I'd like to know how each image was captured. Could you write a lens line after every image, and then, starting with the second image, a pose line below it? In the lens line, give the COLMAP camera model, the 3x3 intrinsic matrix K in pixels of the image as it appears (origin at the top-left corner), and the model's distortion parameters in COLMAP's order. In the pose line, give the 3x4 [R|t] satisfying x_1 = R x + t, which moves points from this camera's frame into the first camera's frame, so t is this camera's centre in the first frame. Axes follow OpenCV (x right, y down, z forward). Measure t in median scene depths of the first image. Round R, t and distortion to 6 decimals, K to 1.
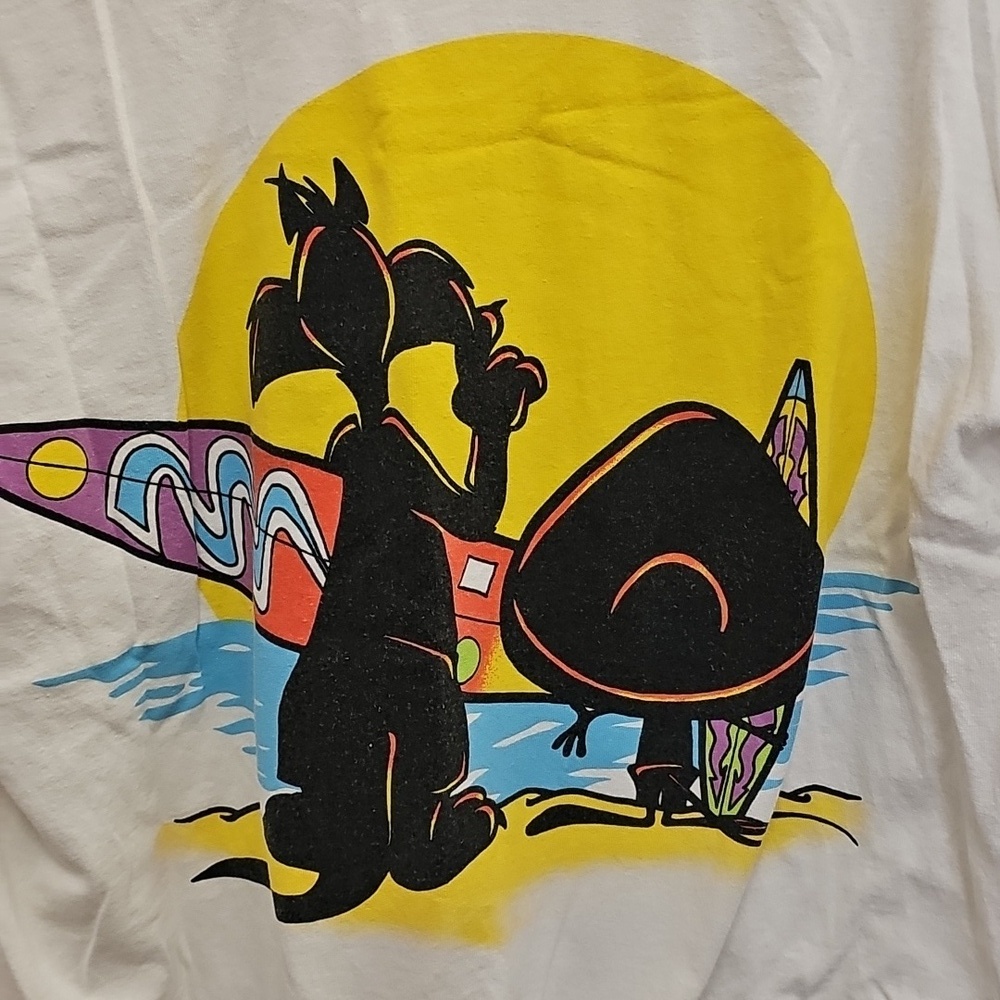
lens RADIAL K [[1555.2, 0, 500.0], [0, 1555.2, 500.0], [0, 0, 1]] dist [0.121120, -0.475894]
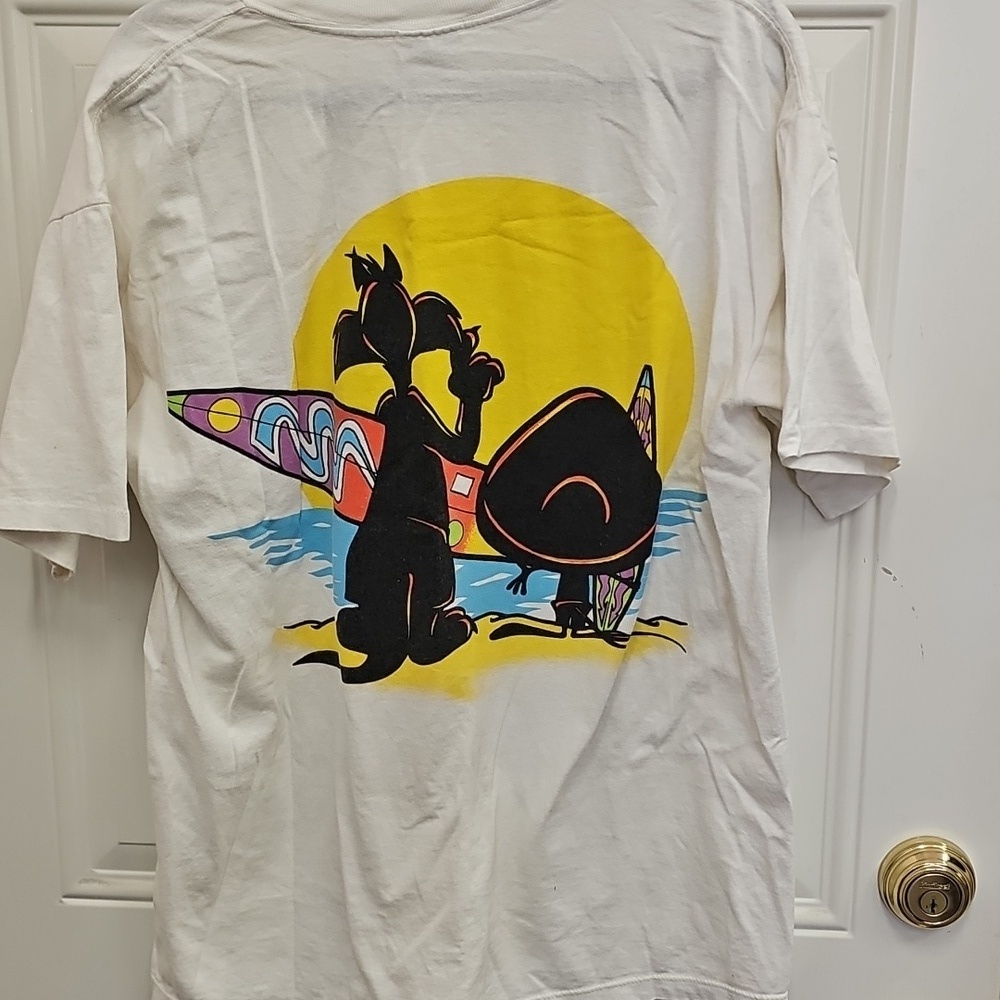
lens RADIAL K [[1200.0, 0, 500.0], [0, 1200.0, 500.0], [0, 0, 1]] dist [0.095844, -0.022453]
pose [[0.999341, 0.029055, -0.021744, 0.058143], [-0.028308, 0.999025, 0.033888, 0.019737], [0.022707, -0.033250, 0.999189, -0.340241]]
